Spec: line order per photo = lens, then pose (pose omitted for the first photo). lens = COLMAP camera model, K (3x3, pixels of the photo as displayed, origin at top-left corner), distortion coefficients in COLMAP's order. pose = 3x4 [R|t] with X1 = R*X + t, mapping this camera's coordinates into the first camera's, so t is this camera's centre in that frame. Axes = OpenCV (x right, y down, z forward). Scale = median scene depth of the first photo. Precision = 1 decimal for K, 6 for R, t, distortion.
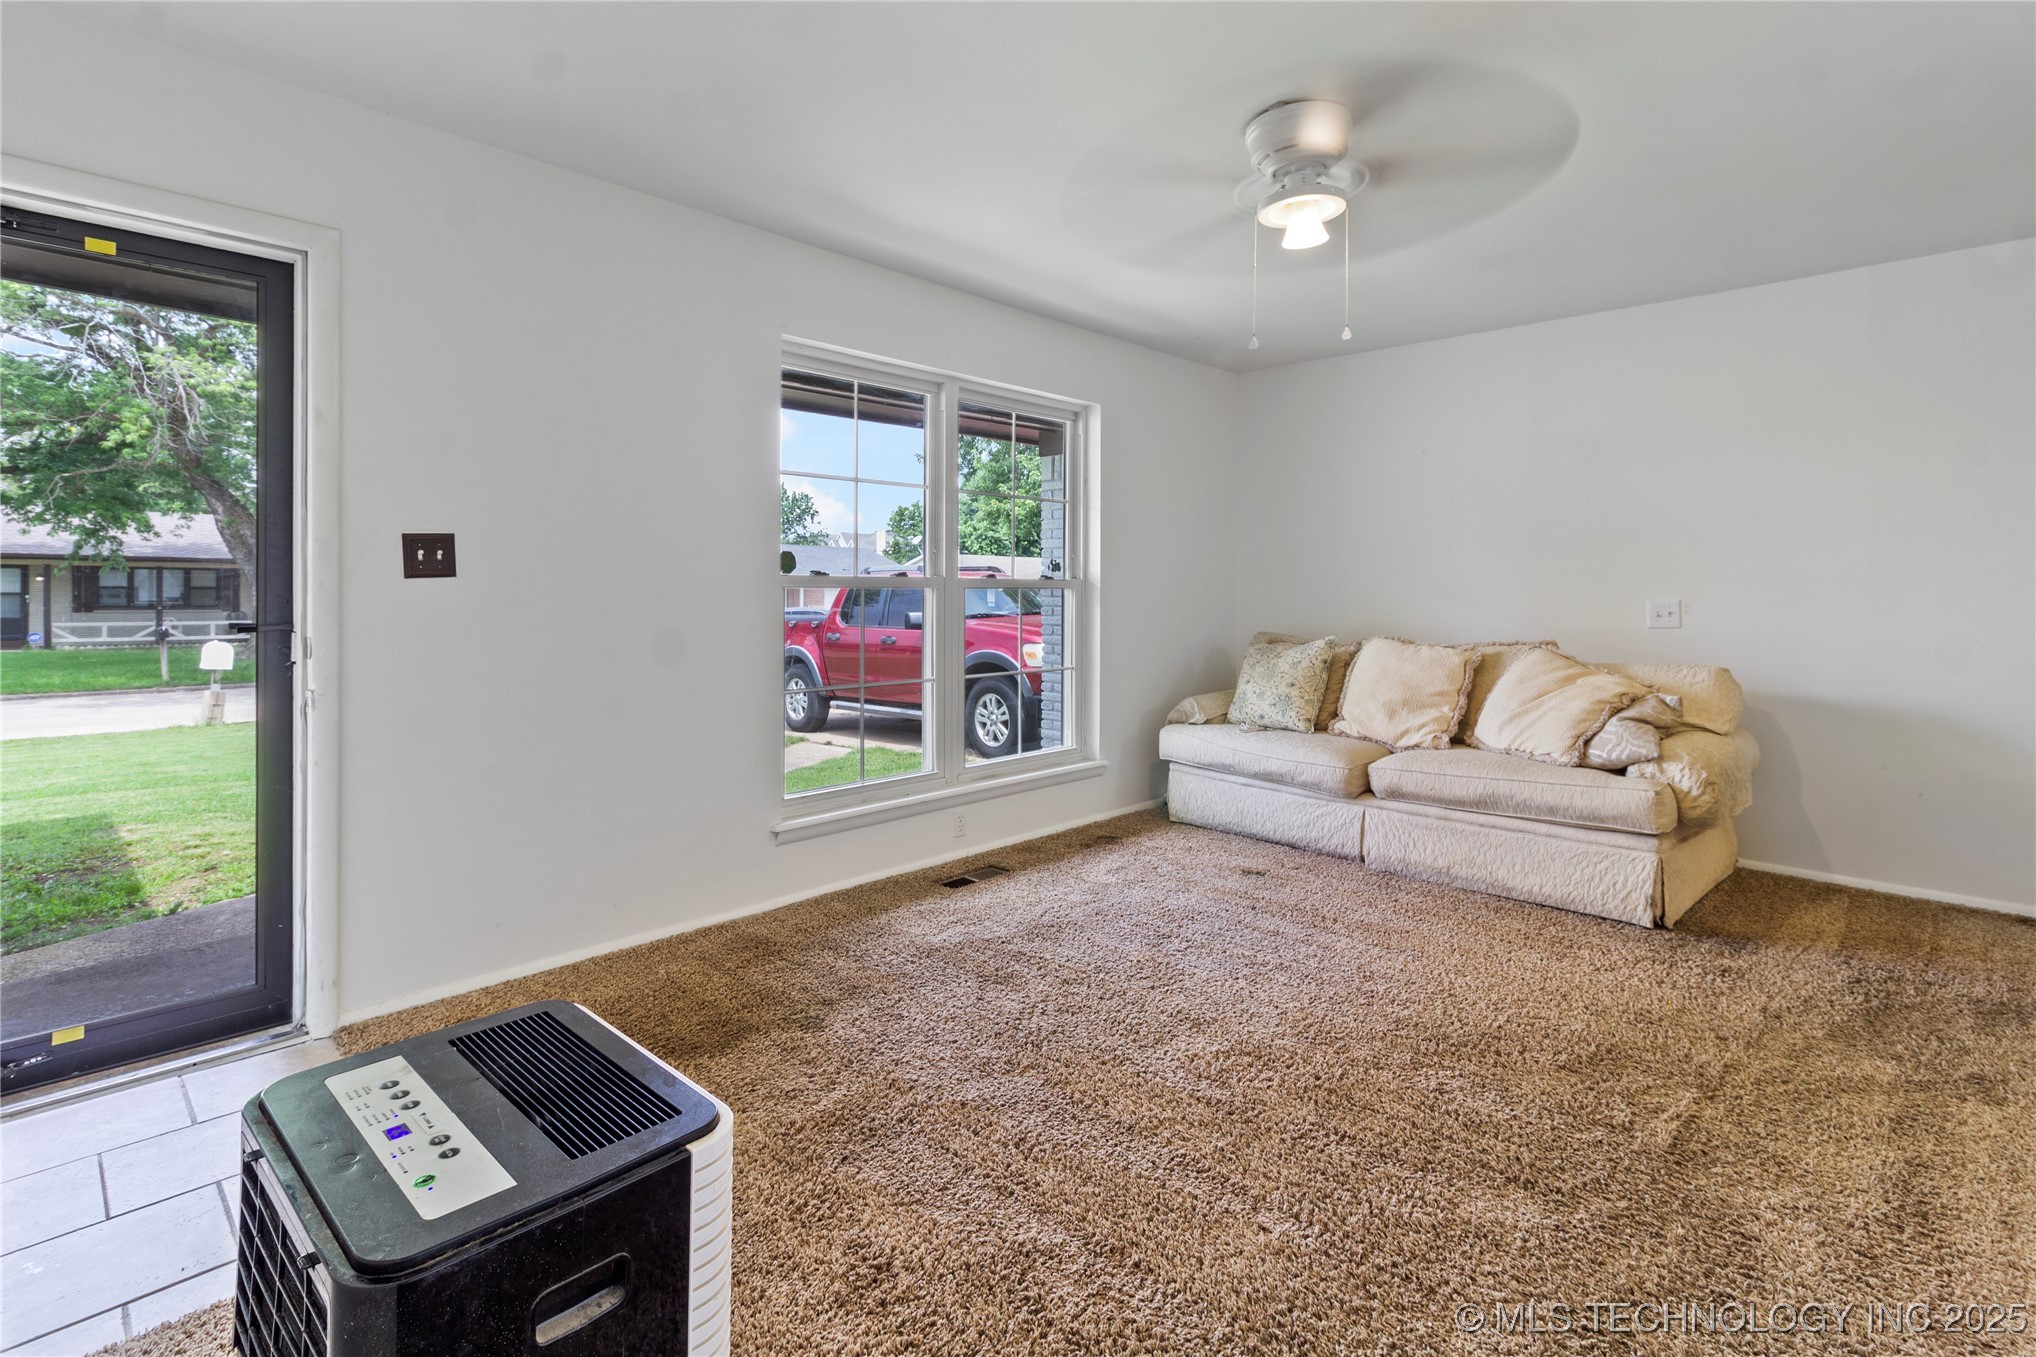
lens RADIAL K [[953.7, 0, 1019.2], [0, 953.7, 594.3], [0, 0, 1]] dist [-0.000170, -0.000130]
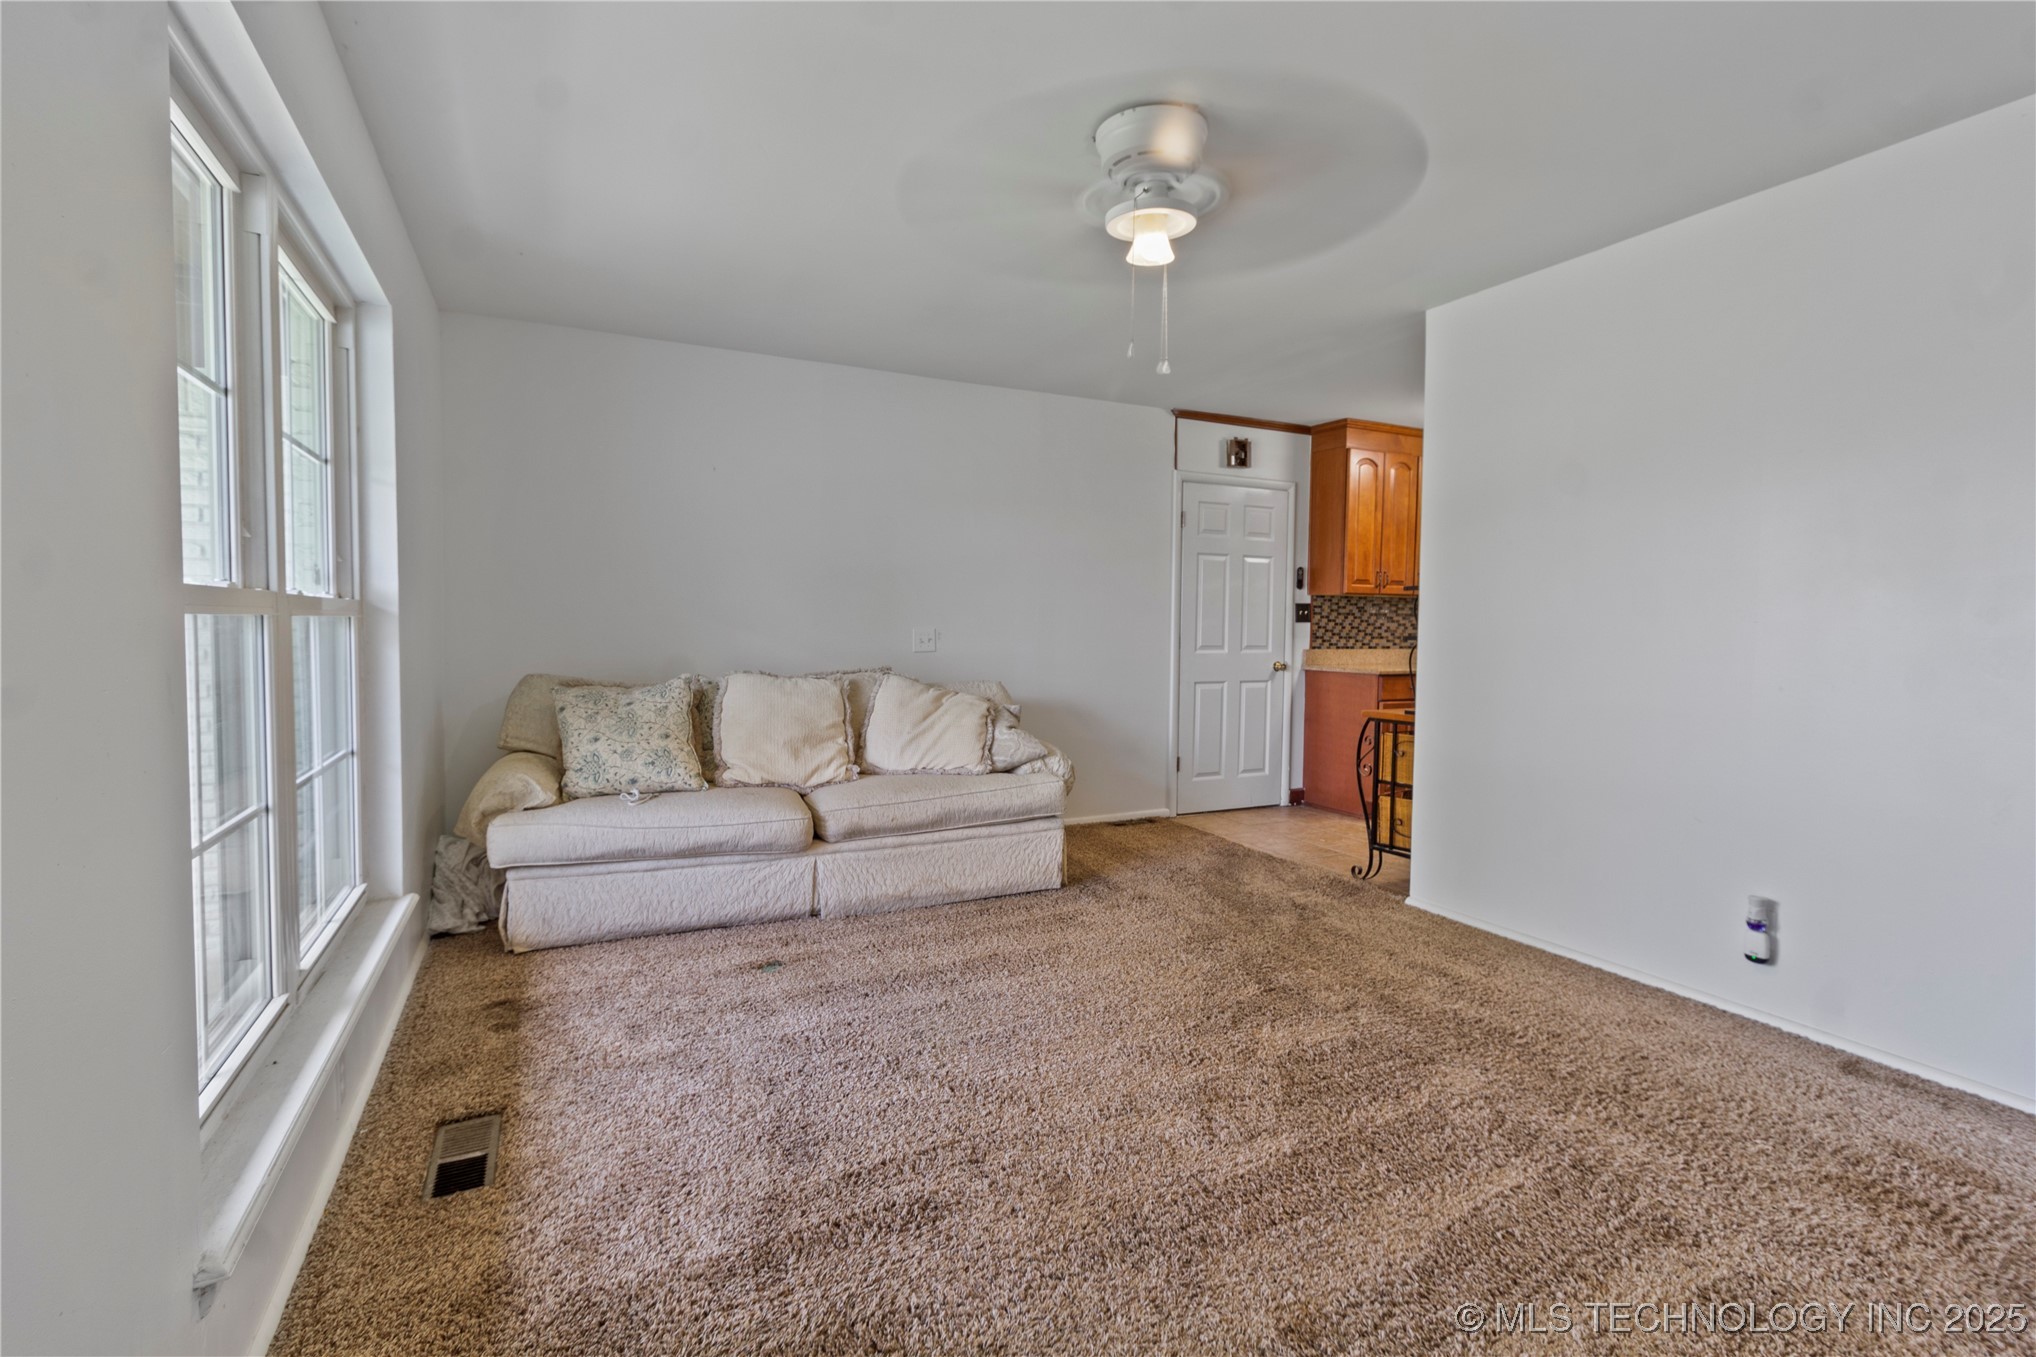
lens RADIAL K [[938.0, 0, 1018.0], [0, 938.0, 678.5], [0, 0, 1]] dist [0.001772, 0.000085]
pose [[0.335603, -0.057870, 0.940224, -0.423916], [-0.001331, 0.998081, 0.061906, -0.004652], [-0.942003, -0.022027, 0.334882, 0.527708]]
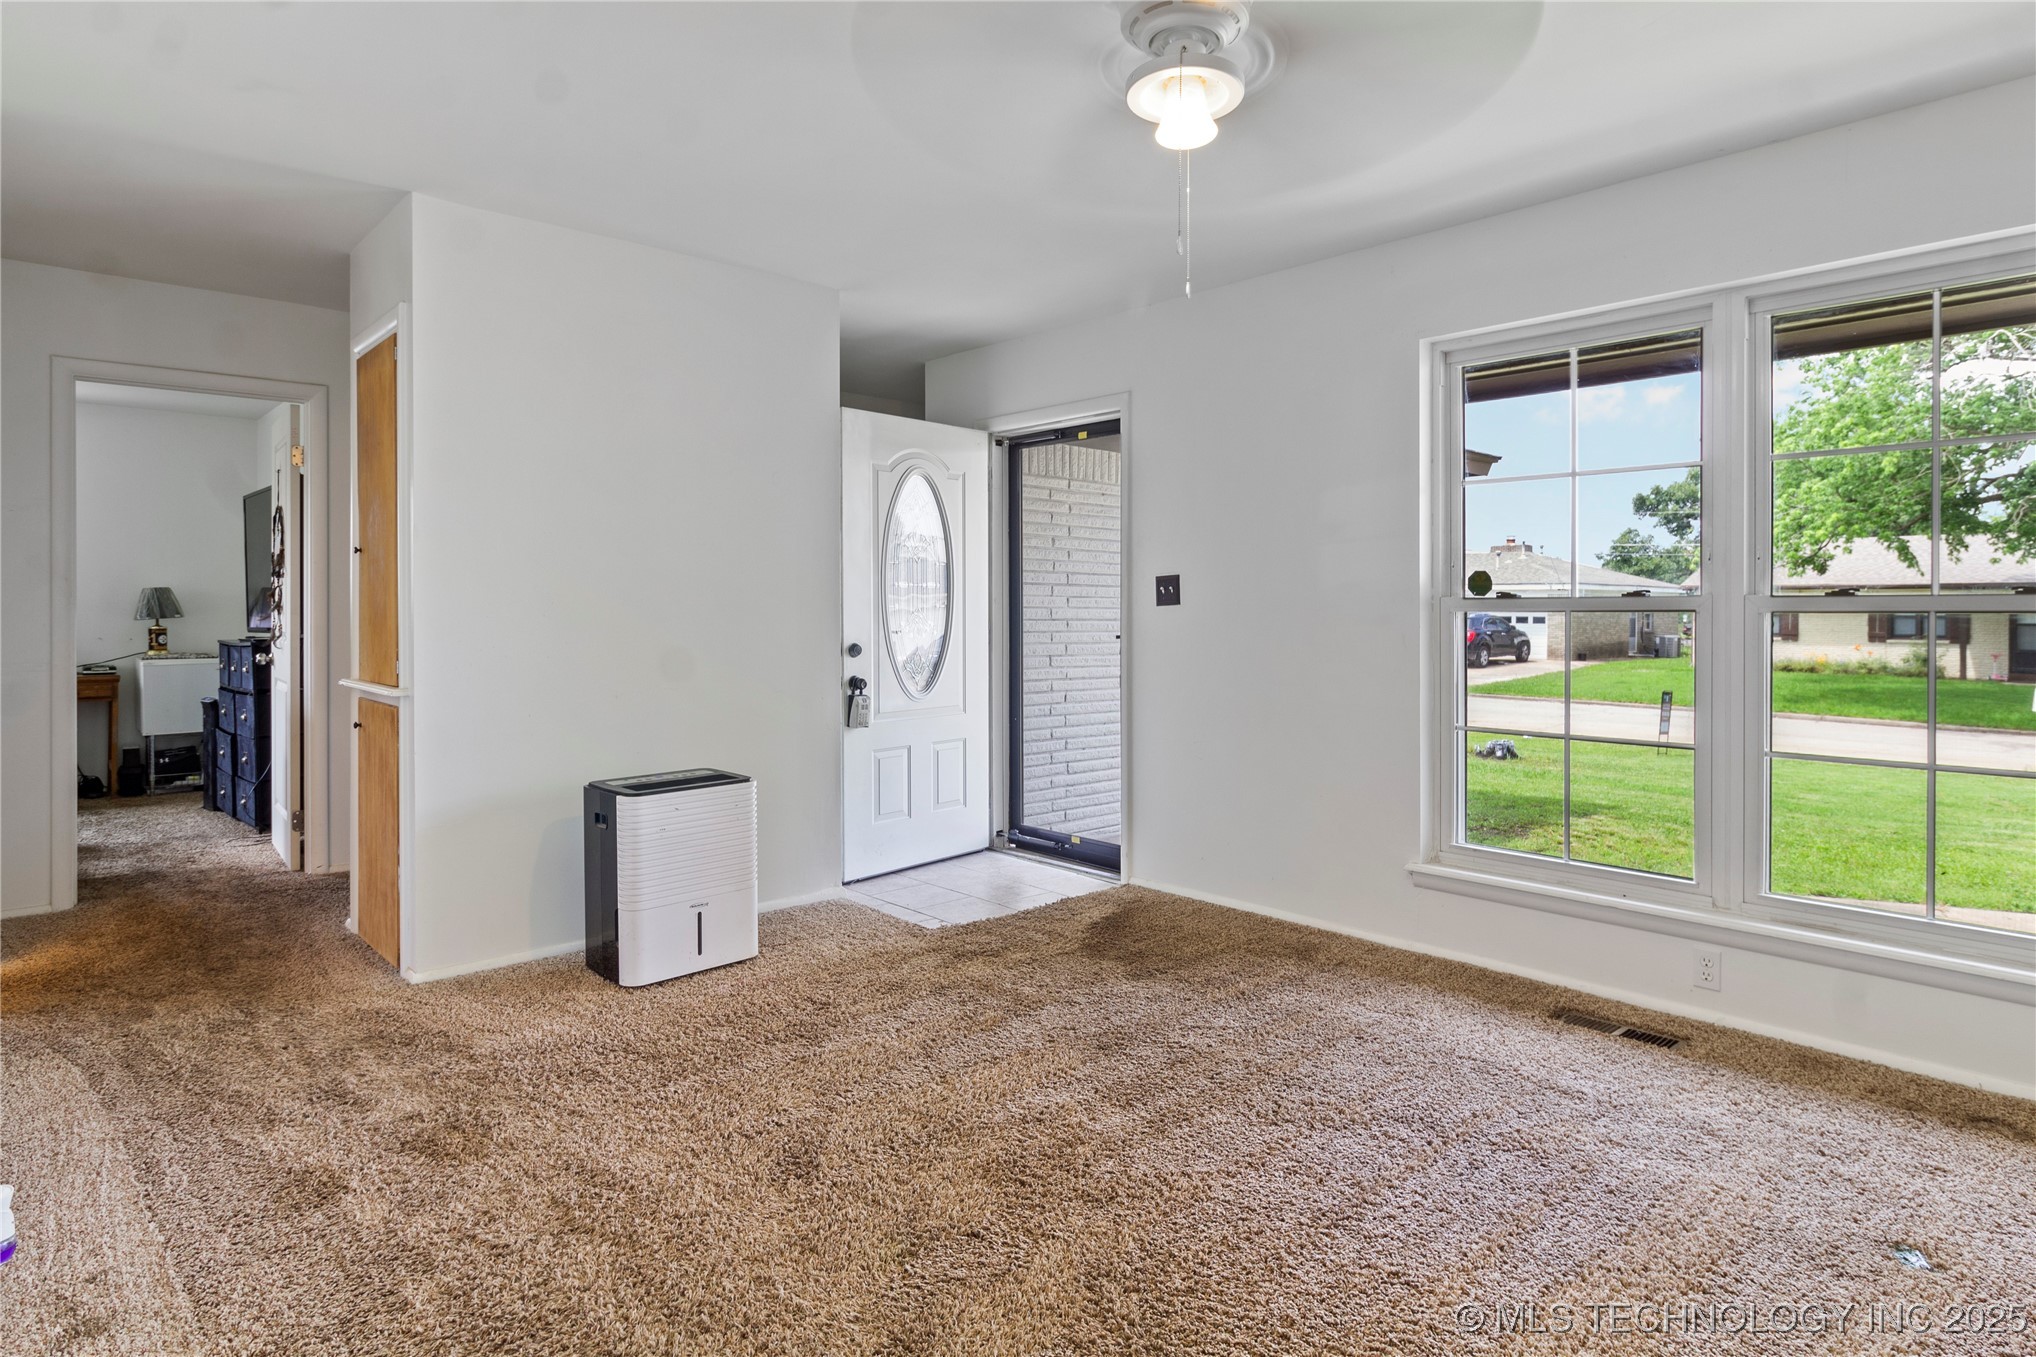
lens RADIAL K [[1151.9, 0, 1018.0], [0, 1151.9, 678.5], [0, 0, 1]] dist [0.000767, 0.000442]
pose [[-0.078569, 0.051886, -0.995558, 0.825790], [-0.010879, 0.998541, 0.052900, 0.002517], [0.996849, 0.014987, -0.077890, 0.641668]]
